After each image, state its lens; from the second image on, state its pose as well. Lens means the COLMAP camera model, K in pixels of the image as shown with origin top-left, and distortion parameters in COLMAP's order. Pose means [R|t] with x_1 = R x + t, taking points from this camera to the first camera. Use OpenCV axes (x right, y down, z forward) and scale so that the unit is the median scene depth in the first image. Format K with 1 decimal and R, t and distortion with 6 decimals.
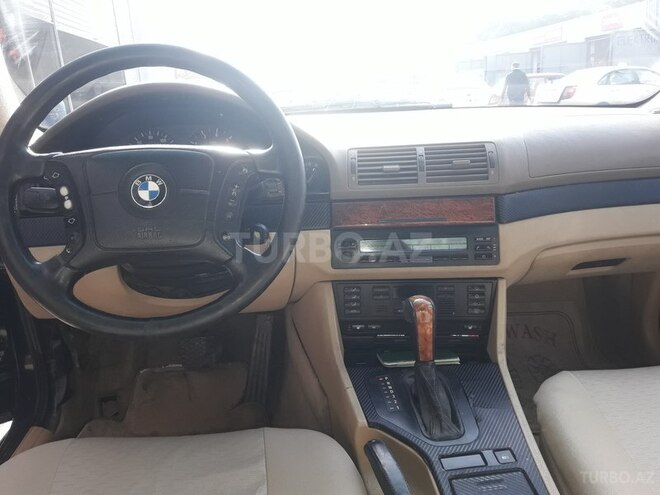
lens RADIAL K [[528.1, 0, 329.8], [0, 528.1, 264.7], [0, 0, 1]] dist [0.054866, -0.118844]
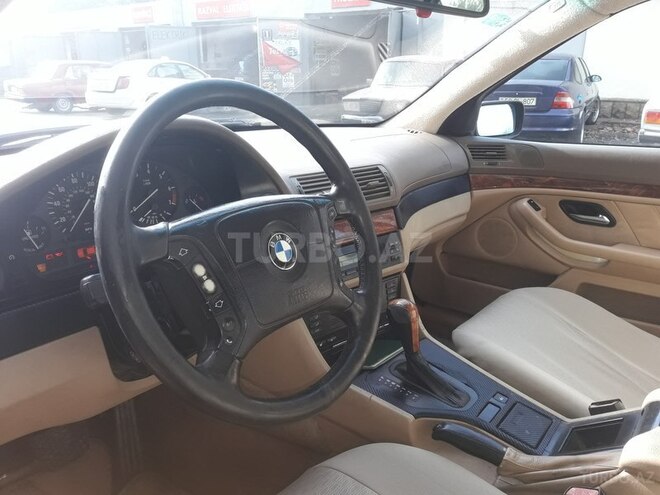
lens RADIAL K [[533.9, 0, 330.0], [0, 533.9, 247.5], [0, 0, 1]] dist [0.055511, -0.091580]
pose [[0.695647, -0.162987, 0.699651, -0.681969], [0.169936, 0.983616, 0.060174, -0.138520], [-0.697995, 0.077036, 0.711947, 0.221579]]
